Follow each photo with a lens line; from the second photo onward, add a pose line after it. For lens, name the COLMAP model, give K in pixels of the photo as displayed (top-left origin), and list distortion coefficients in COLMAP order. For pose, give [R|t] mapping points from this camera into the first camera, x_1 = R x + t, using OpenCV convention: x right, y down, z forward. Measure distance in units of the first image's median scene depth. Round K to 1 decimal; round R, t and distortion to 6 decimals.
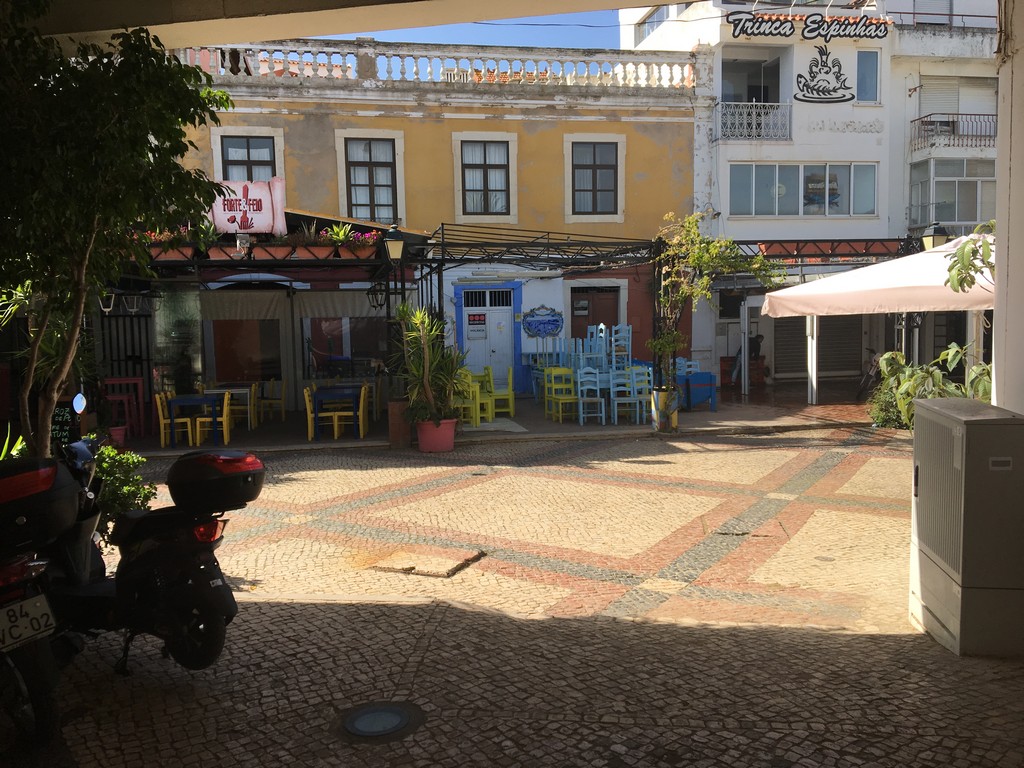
lens RADIAL K [[856.2, 0, 508.6], [0, 856.2, 385.7], [0, 0, 1]] dist [0.096945, 0.001804]
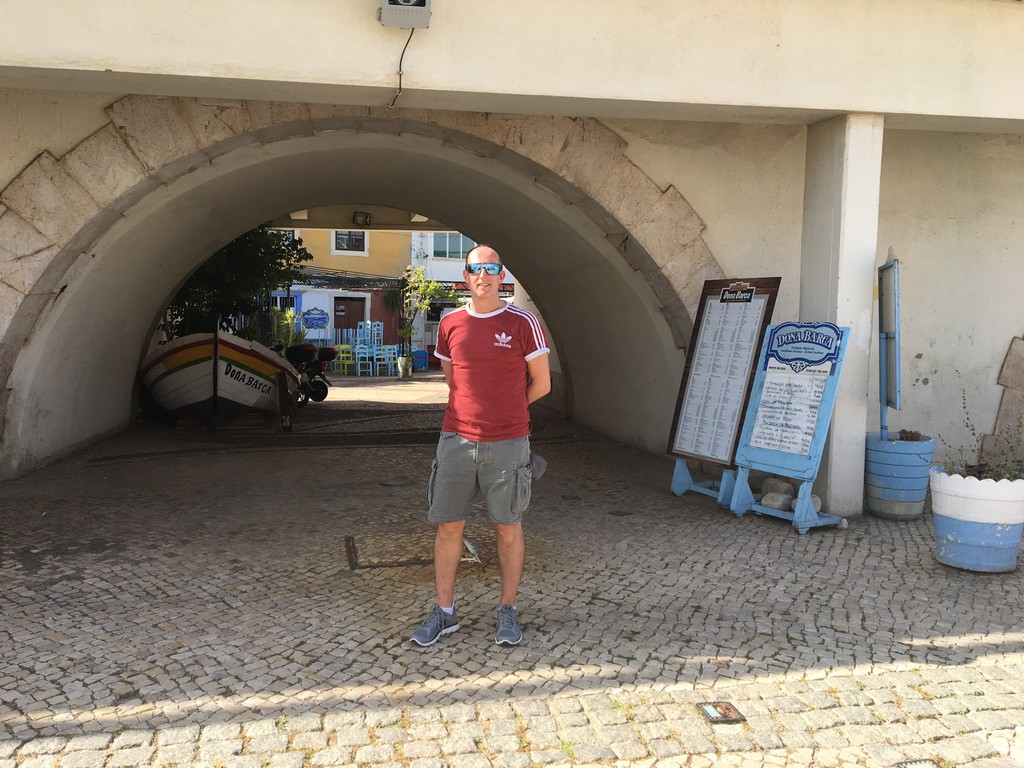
lens RADIAL K [[856.2, 0, 512.0], [0, 856.2, 385.2], [0, 0, 1]] dist [0.096945, 0.001804]
pose [[0.936334, 0.007055, 0.351039, -0.229444], [-0.006089, 0.999974, -0.003855, 0.064678], [-0.351057, 0.001472, 0.936353, -0.752602]]
